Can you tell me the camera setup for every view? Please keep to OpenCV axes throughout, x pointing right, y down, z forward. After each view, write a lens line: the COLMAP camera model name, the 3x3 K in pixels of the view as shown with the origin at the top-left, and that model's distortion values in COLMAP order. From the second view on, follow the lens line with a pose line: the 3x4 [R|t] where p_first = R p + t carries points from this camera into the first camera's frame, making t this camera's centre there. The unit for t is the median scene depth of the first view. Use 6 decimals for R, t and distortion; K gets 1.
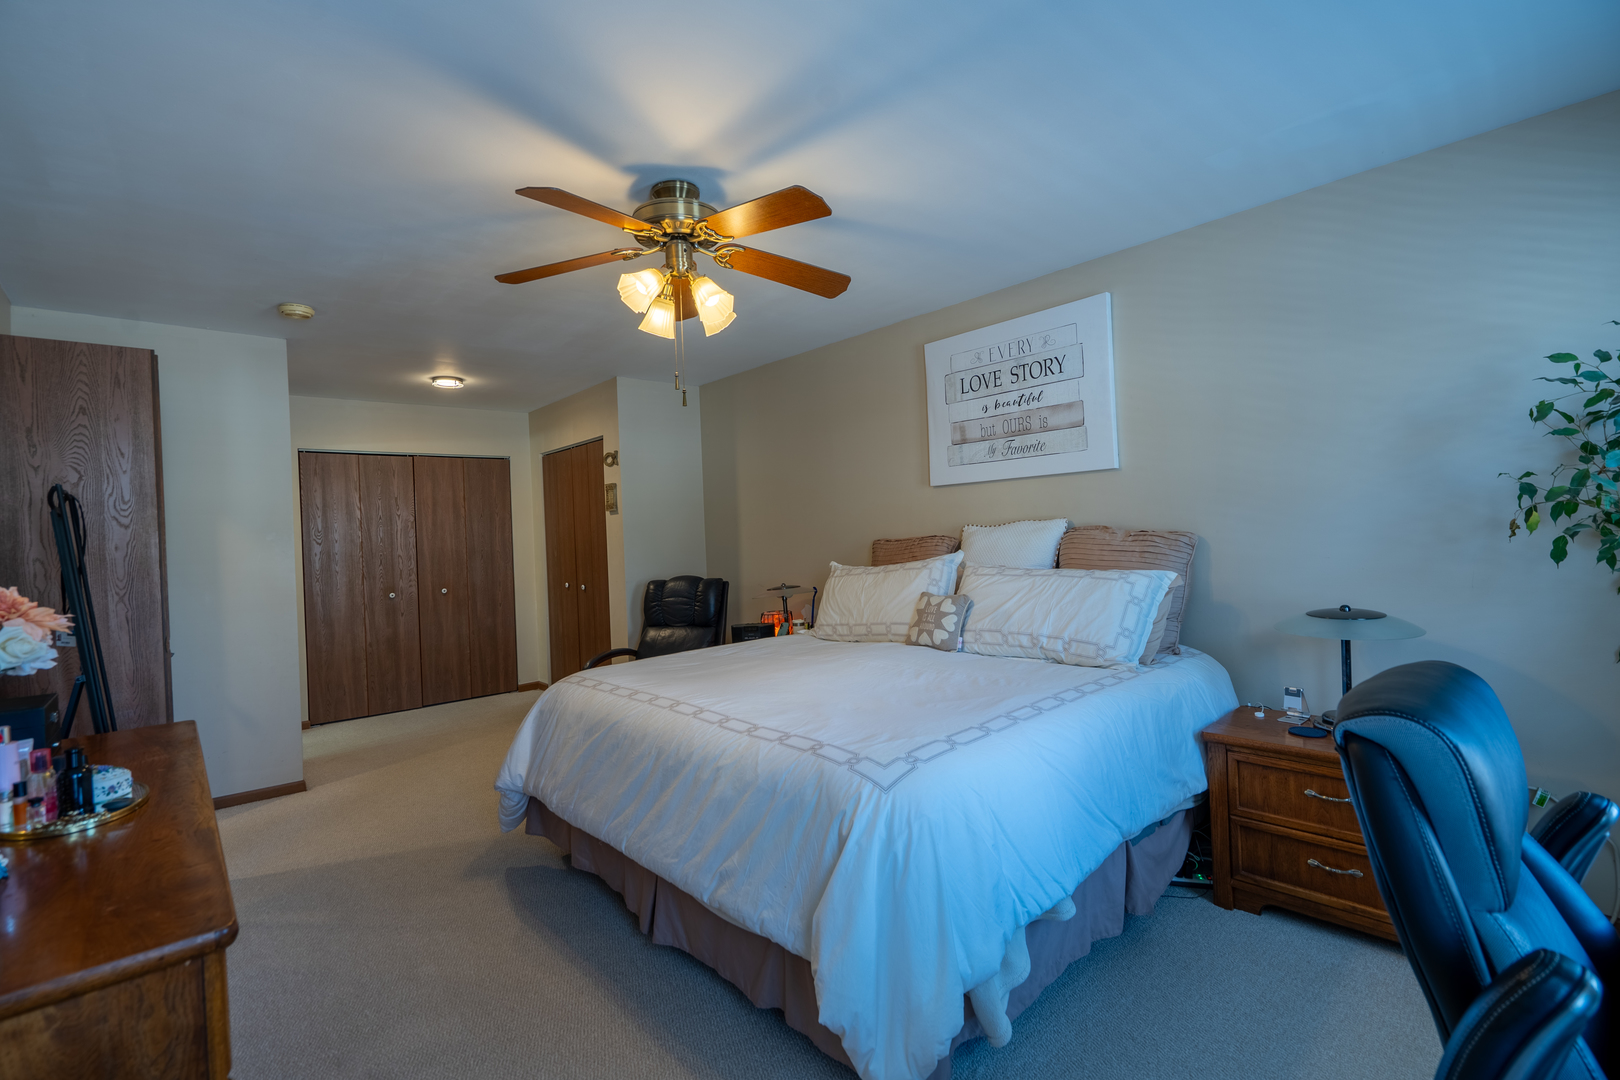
lens RADIAL K [[740.2, 0, 796.7], [0, 740.2, 536.3], [0, 0, 1]] dist [-0.005030, 0.004188]
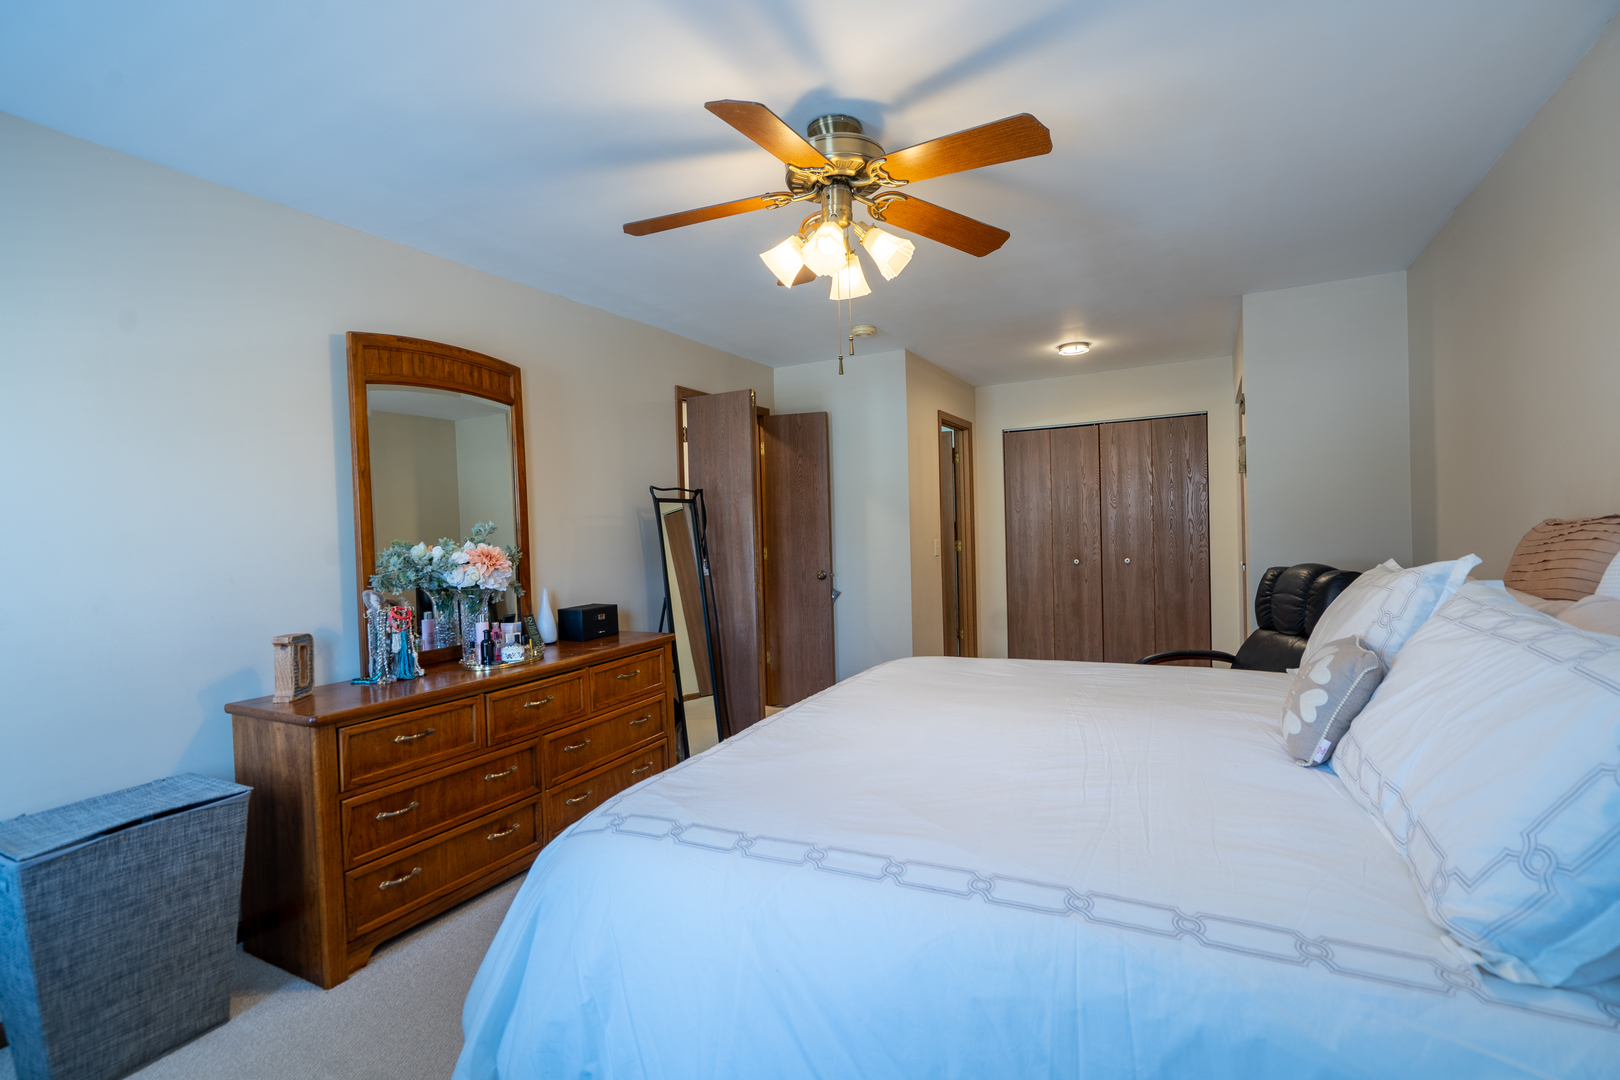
lens RADIAL K [[740.2, 0, 804.3], [0, 740.2, 537.7], [0, 0, 1]] dist [-0.005030, 0.004188]
pose [[0.341425, 0.041221, -0.939005, 0.470808], [0.016882, 0.998608, 0.049975, -0.018769], [0.939757, -0.032915, 0.340254, 0.458941]]
